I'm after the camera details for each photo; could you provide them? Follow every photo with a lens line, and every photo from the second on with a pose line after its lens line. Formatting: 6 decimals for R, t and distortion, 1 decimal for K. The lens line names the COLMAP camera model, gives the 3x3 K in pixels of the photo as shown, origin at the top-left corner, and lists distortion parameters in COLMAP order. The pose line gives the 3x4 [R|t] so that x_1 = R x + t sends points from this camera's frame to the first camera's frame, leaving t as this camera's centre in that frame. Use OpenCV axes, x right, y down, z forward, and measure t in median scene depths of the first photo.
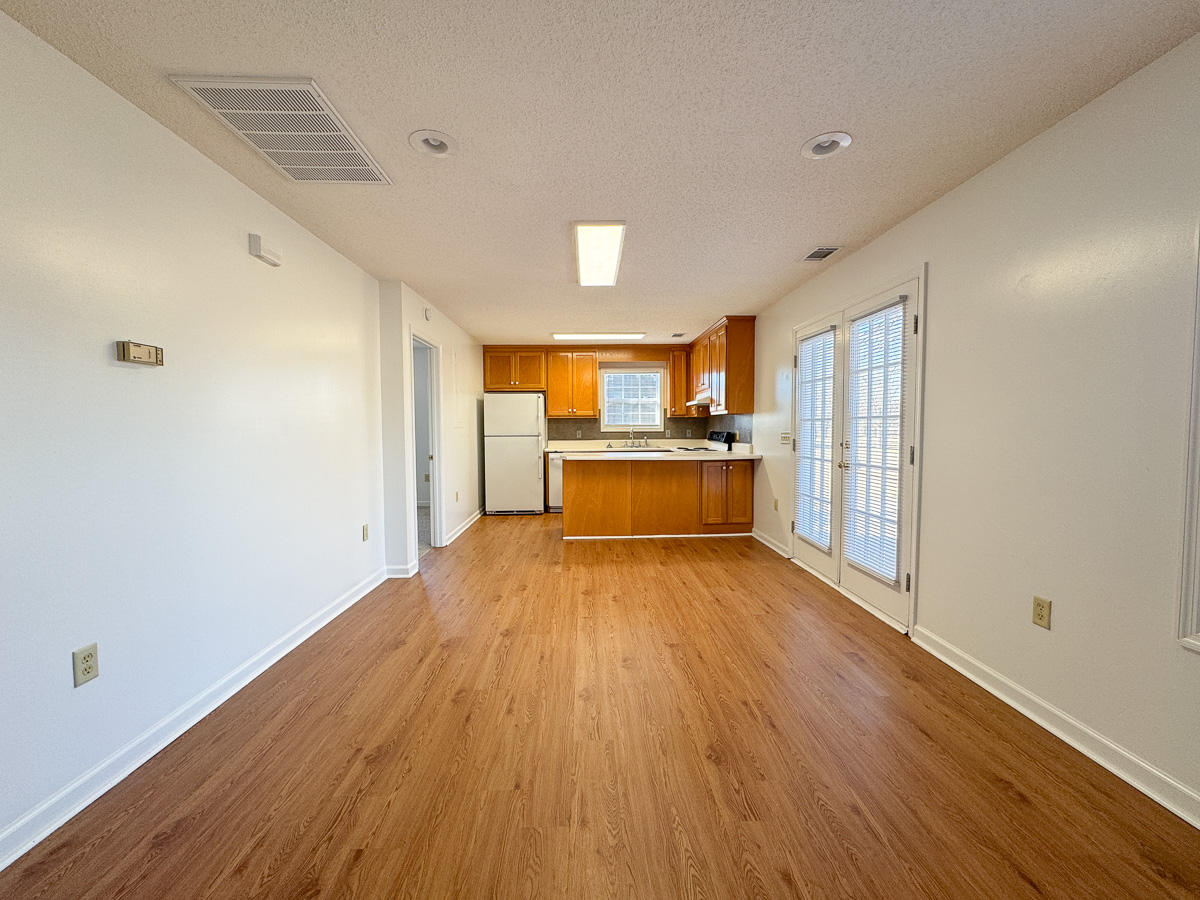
lens RADIAL K [[479.4, 0, 600.0], [0, 479.4, 450.0], [0, 0, 1]] dist [-0.003120, -0.000071]
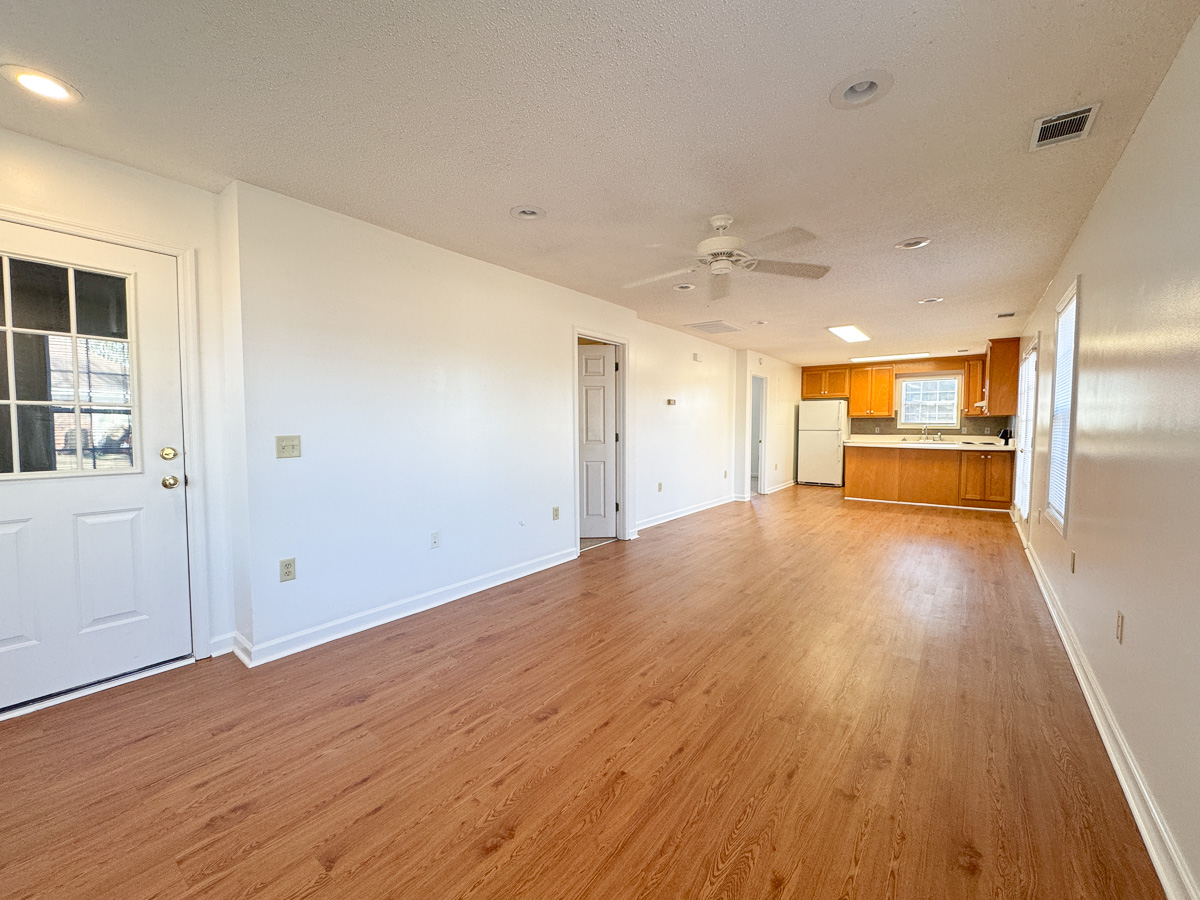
lens RADIAL K [[484.7, 0, 600.0], [0, 484.7, 450.0], [0, 0, 1]] dist [-0.000877, -0.000092]
pose [[0.775602, 0.041141, -0.629880, 0.268358], [-0.036426, 0.999128, 0.020406, 0.028447], [0.630171, 0.007117, 0.776424, -0.643410]]
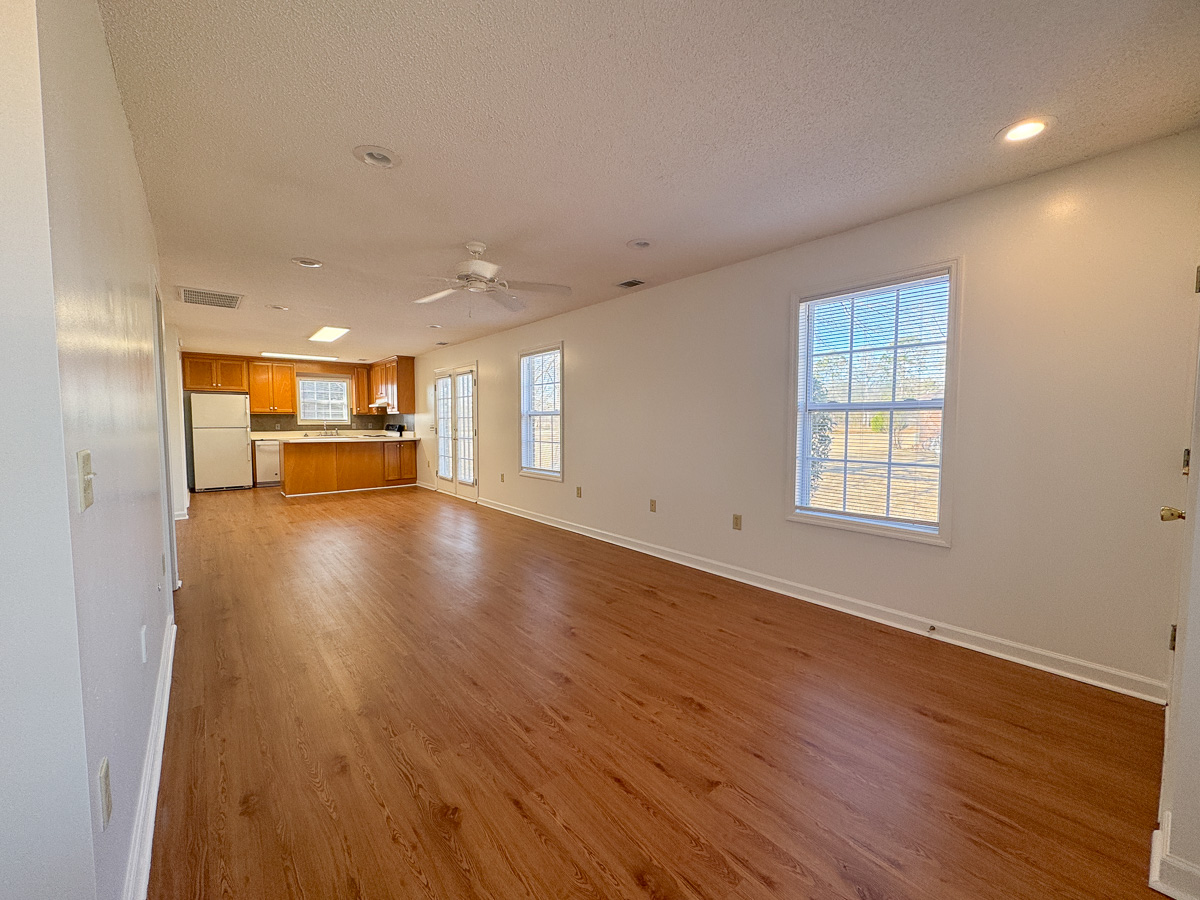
lens RADIAL K [[479.4, 0, 600.0], [0, 479.4, 450.0], [0, 0, 1]] dist [-0.003120, -0.000071]
pose [[0.787779, -0.030892, 0.615183, -0.207433], [0.024732, 0.999523, 0.018521, 0.036444], [-0.615462, 0.000624, 0.788167, -0.725037]]
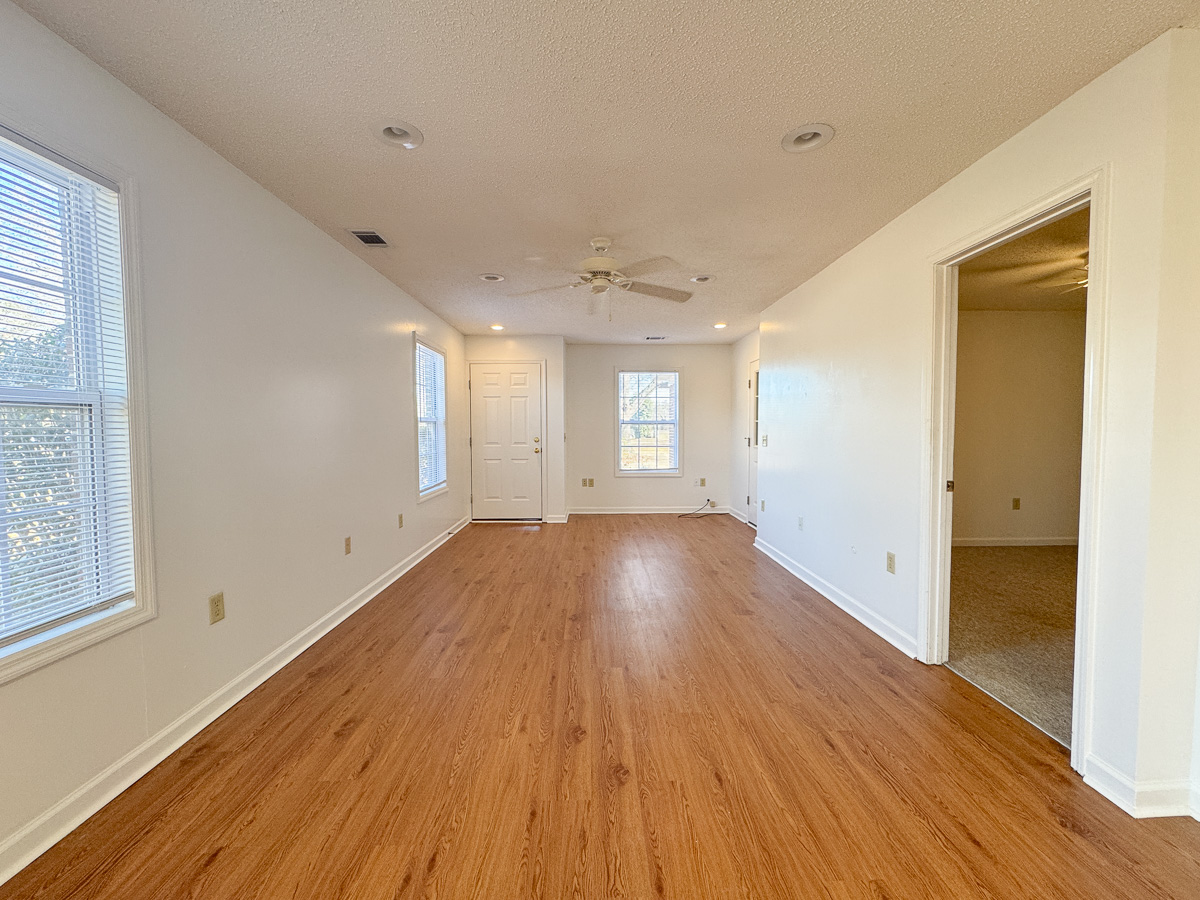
lens RADIAL K [[484.7, 0, 600.0], [0, 484.7, 450.0], [0, 0, 1]] dist [-0.000877, -0.000092]
pose [[-0.999916, 0.006716, 0.011053, 0.034530], [0.007686, 0.995895, 0.090194, -0.019014], [-0.010402, 0.090271, -0.995863, 0.402171]]
